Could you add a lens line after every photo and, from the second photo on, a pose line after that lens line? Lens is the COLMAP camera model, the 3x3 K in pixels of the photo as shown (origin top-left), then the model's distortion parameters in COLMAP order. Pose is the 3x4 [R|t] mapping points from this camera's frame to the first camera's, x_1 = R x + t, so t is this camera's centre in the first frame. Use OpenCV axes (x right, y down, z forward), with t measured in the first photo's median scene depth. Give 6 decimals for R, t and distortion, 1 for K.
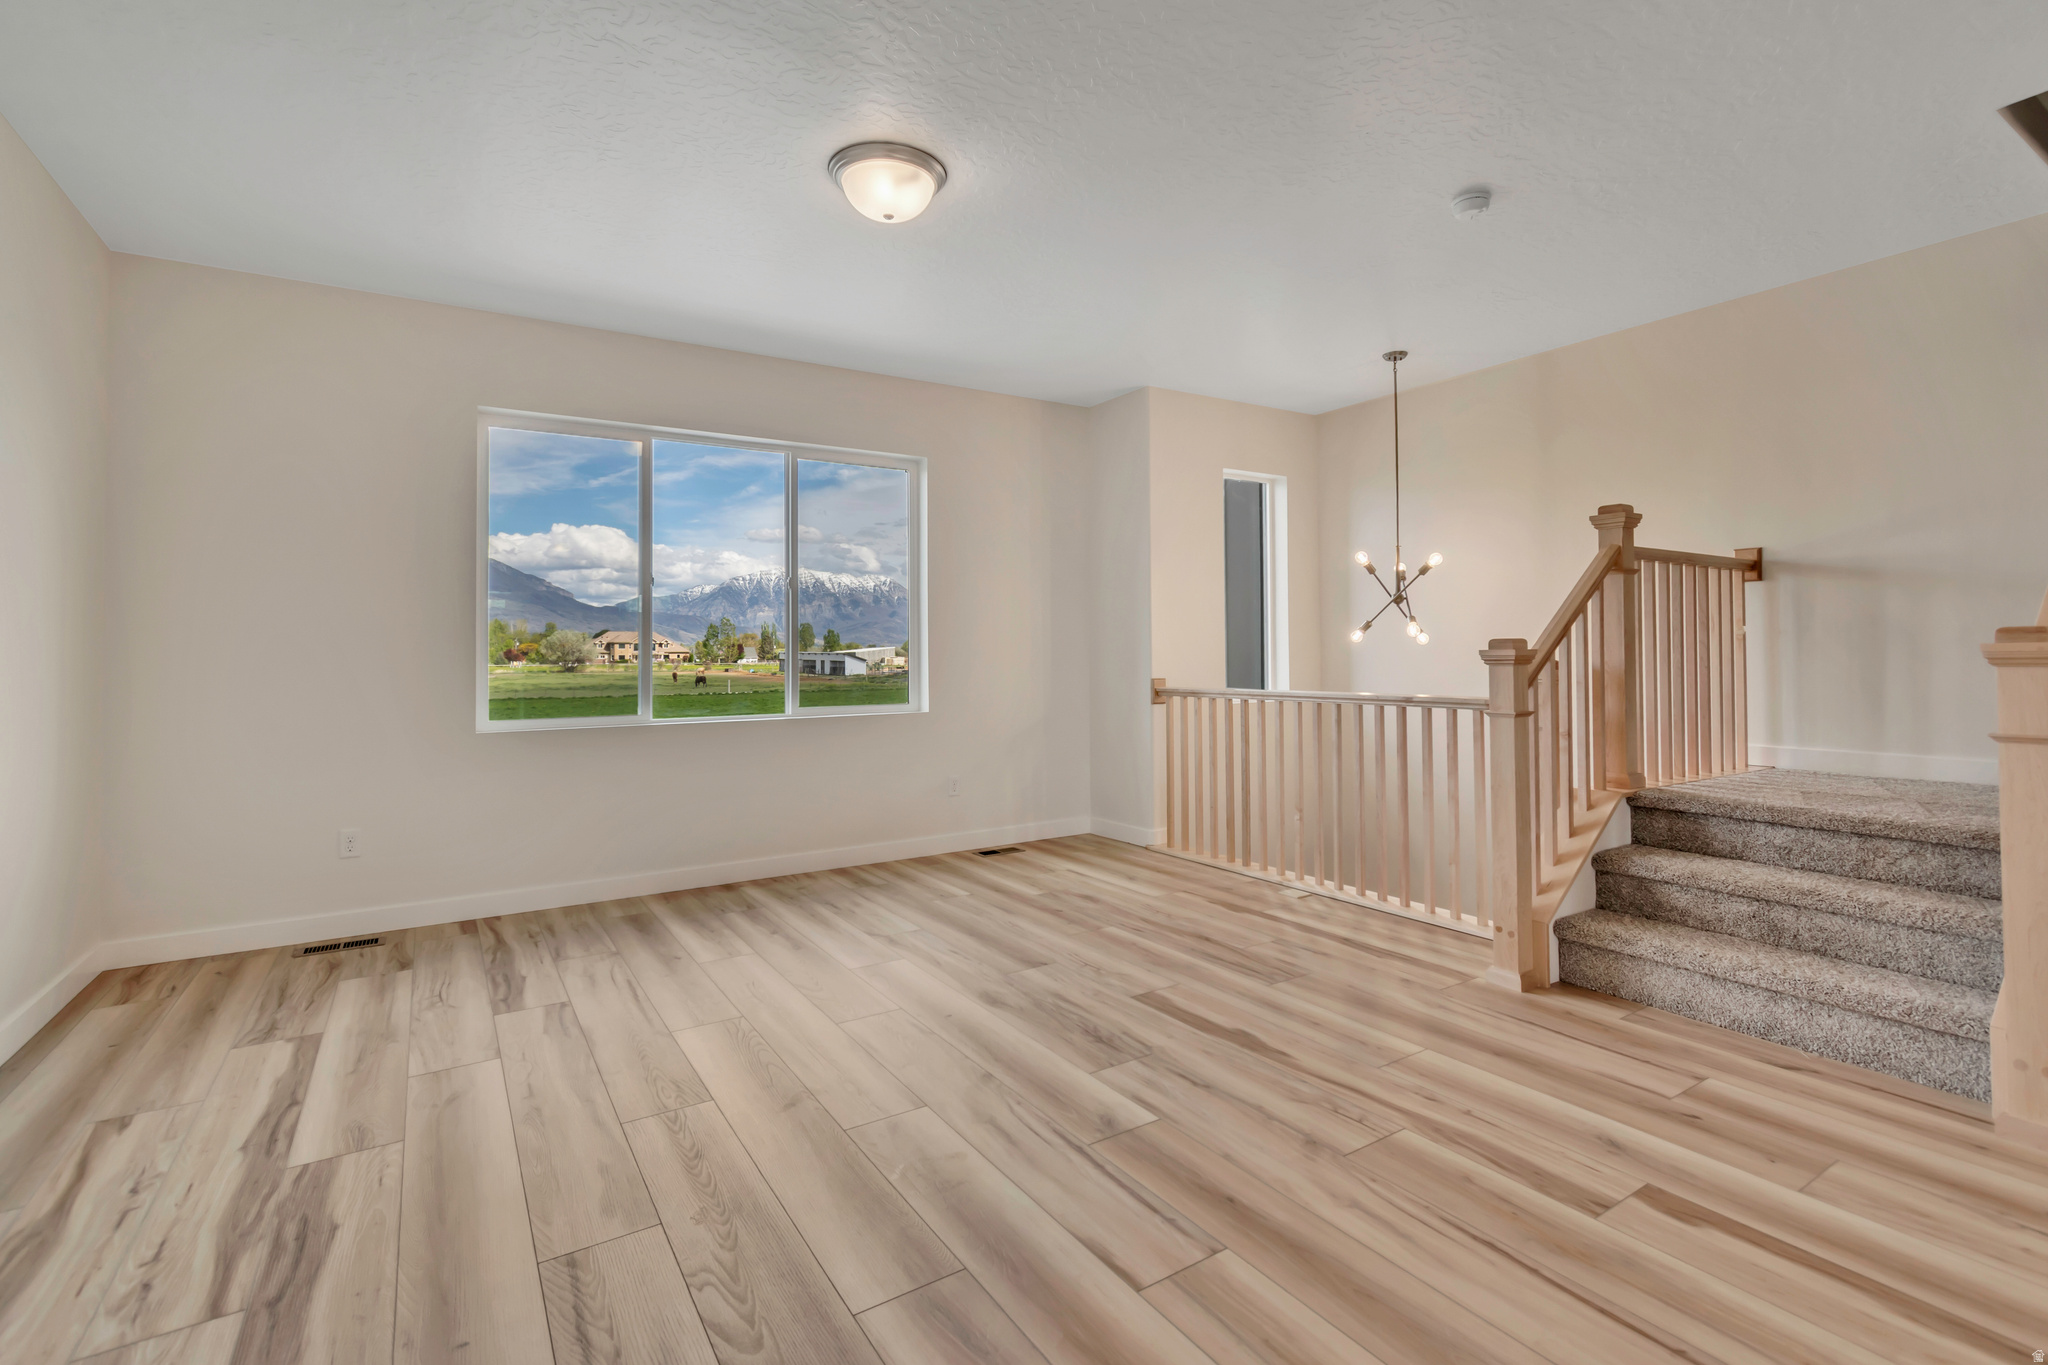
lens RADIAL K [[935.6, 0, 1027.3], [0, 935.6, 631.8], [0, 0, 1]] dist [0.000810, -0.000410]
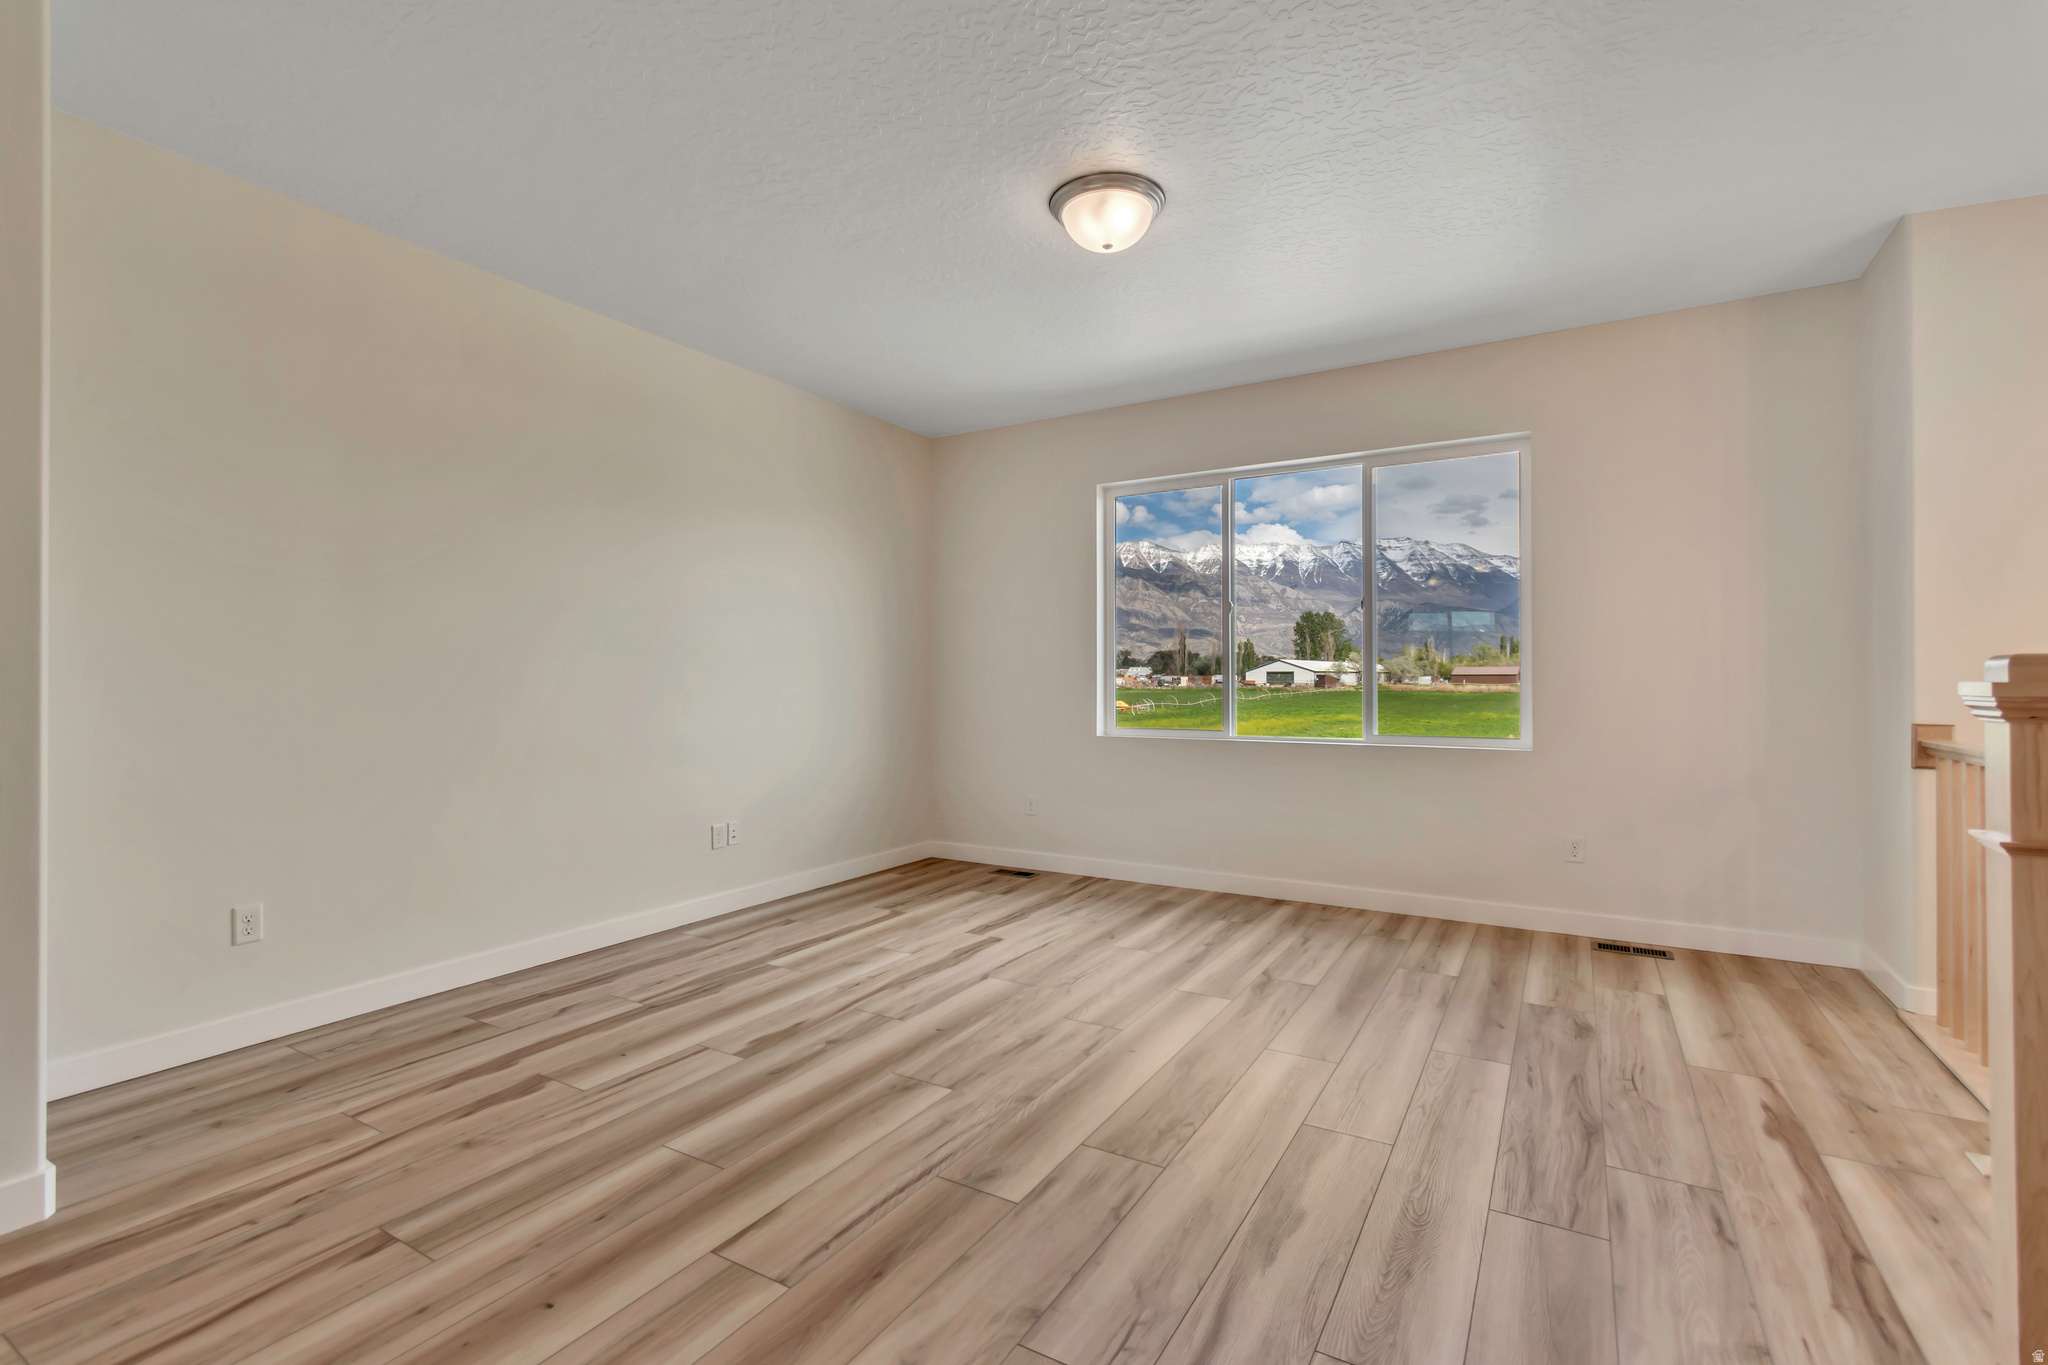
lens RADIAL K [[913.2, 0, 1024.0], [0, 913.2, 682.5], [0, 0, 1]] dist [0.000059, -0.000216]
pose [[0.451907, 0.014125, -0.891953, 0.729233], [0.016349, 0.999576, 0.024112, 0.004555], [0.891915, -0.025479, 0.451485, 0.502214]]
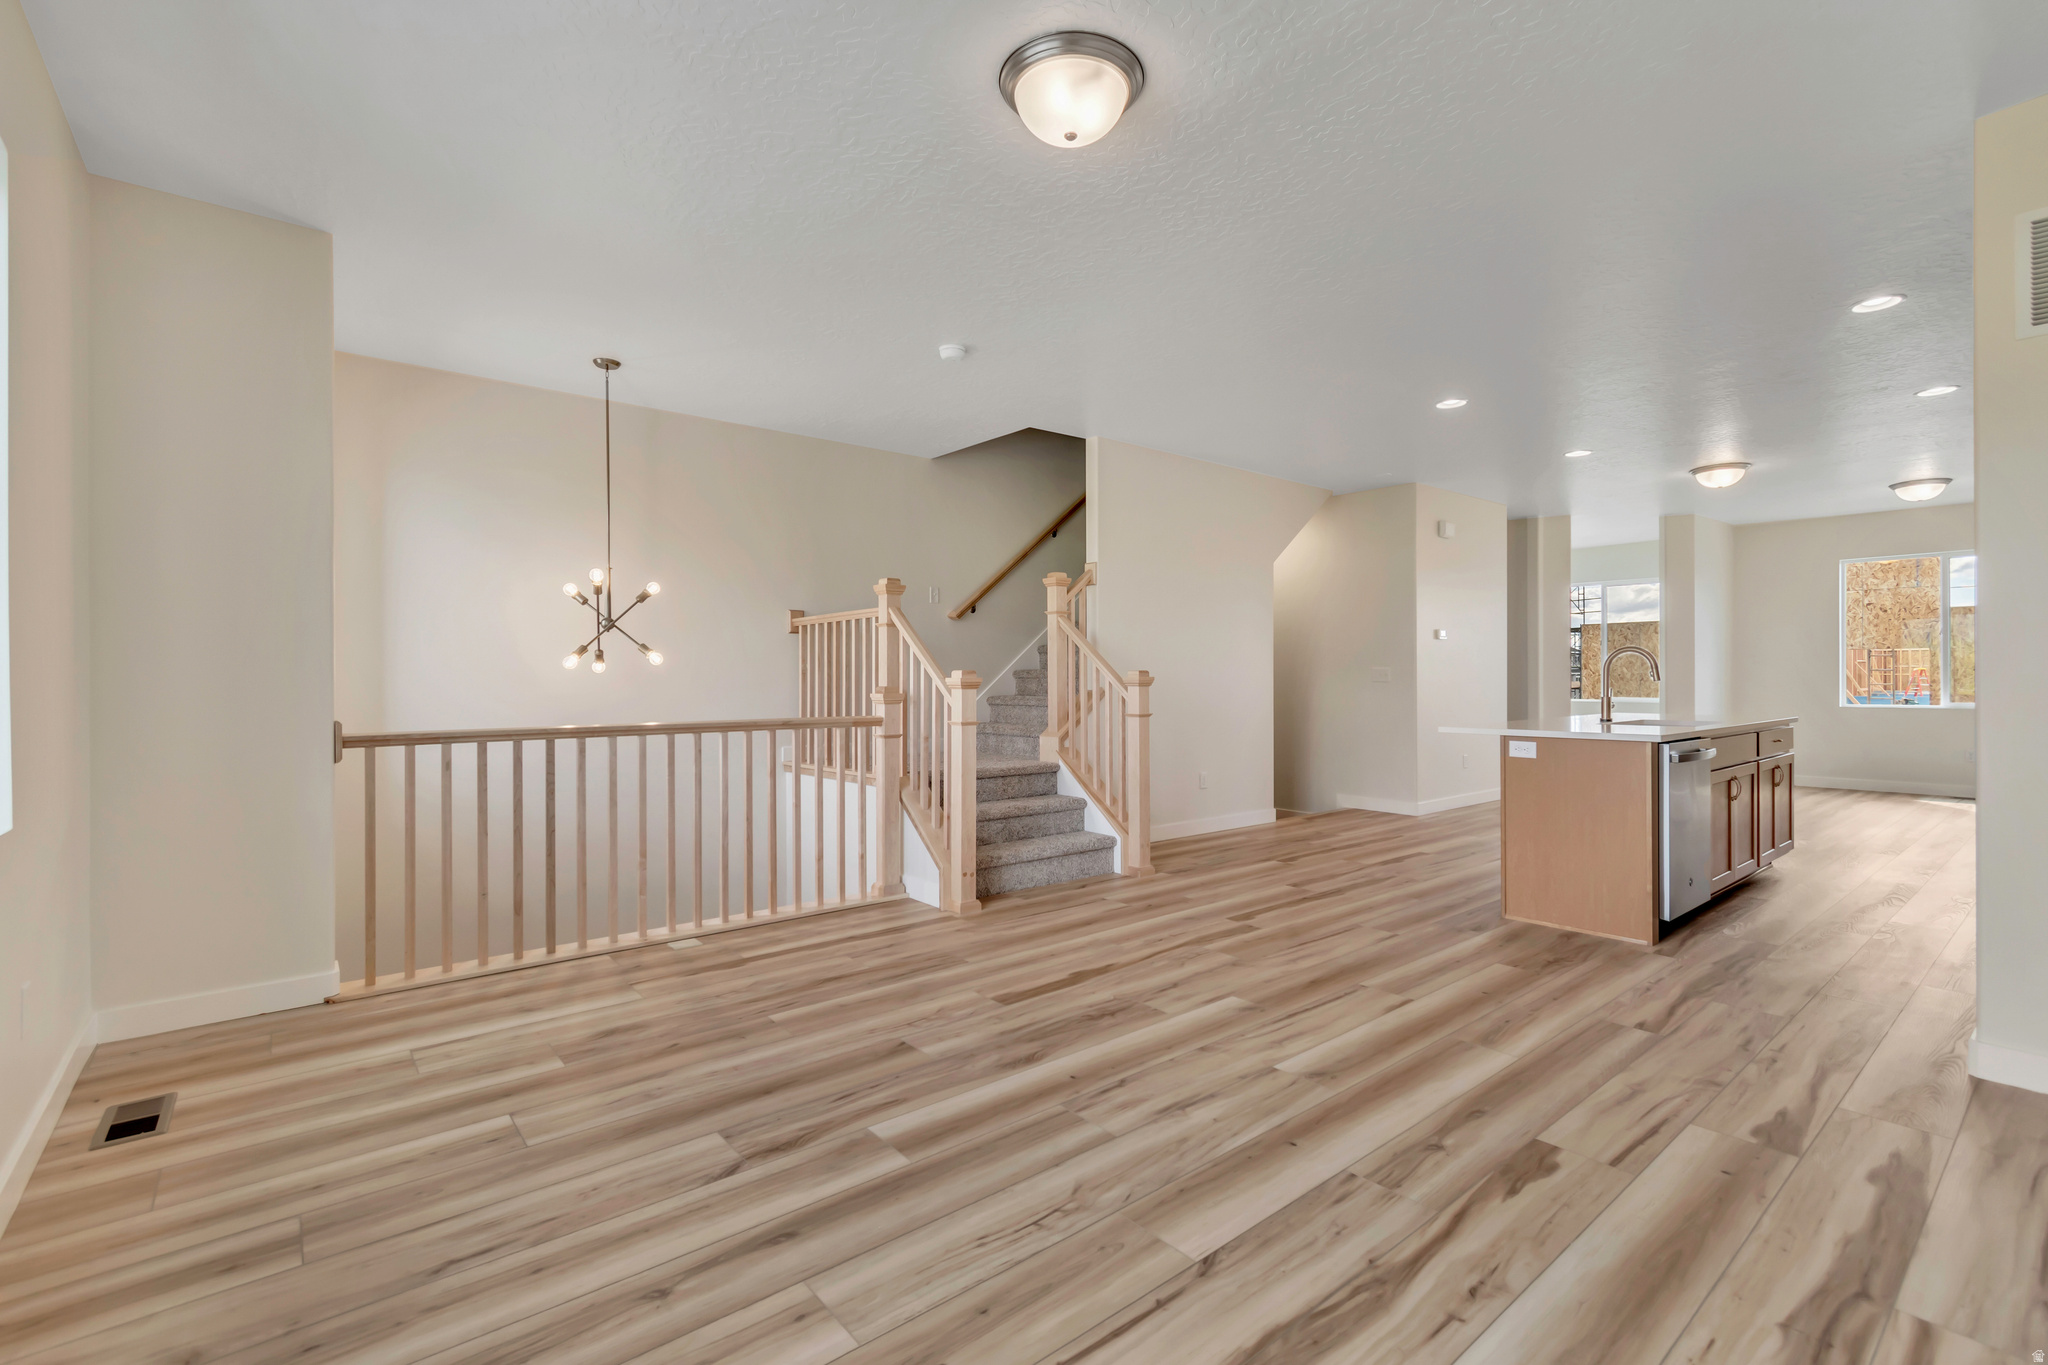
lens RADIAL K [[940.8, 0, 1024.0], [0, 940.8, 682.5], [0, 0, 1]] dist [0.001742, 0.000301]
pose [[-0.132390, 0.006116, 0.991179, -1.011206], [-0.017144, 0.999817, -0.008459, 0.042219], [-0.991049, -0.018112, -0.132261, 1.217591]]
